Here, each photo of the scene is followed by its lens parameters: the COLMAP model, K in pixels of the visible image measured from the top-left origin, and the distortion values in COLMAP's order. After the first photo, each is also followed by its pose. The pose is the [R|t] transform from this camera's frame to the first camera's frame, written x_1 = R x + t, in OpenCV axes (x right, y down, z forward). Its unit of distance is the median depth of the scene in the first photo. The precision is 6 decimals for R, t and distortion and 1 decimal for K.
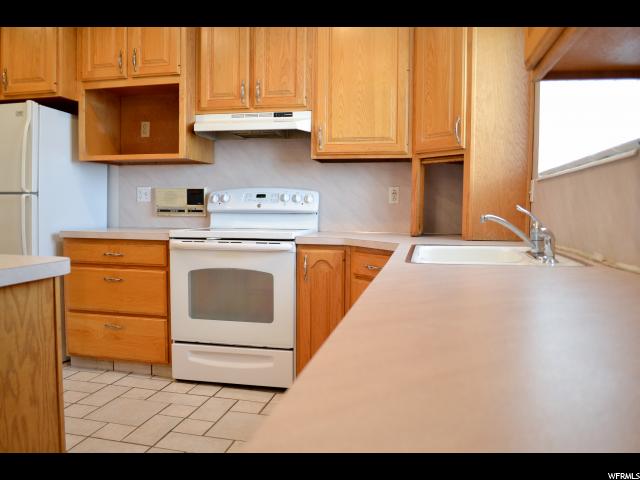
lens RADIAL K [[513.2, 0, 319.5], [0, 513.2, 242.0], [0, 0, 1]] dist [-0.083719, 0.013587]
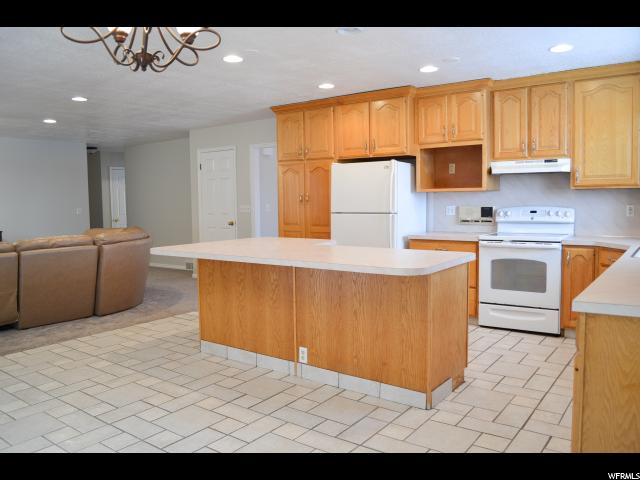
lens RADIAL K [[513.2, 0, 318.9], [0, 513.2, 241.0], [0, 0, 1]] dist [-0.083719, 0.013587]
pose [[0.907627, 0.007540, -0.419711, -0.068125], [-0.001841, 0.999901, 0.013981, -0.025865], [0.419774, -0.011916, 0.907550, -0.700455]]
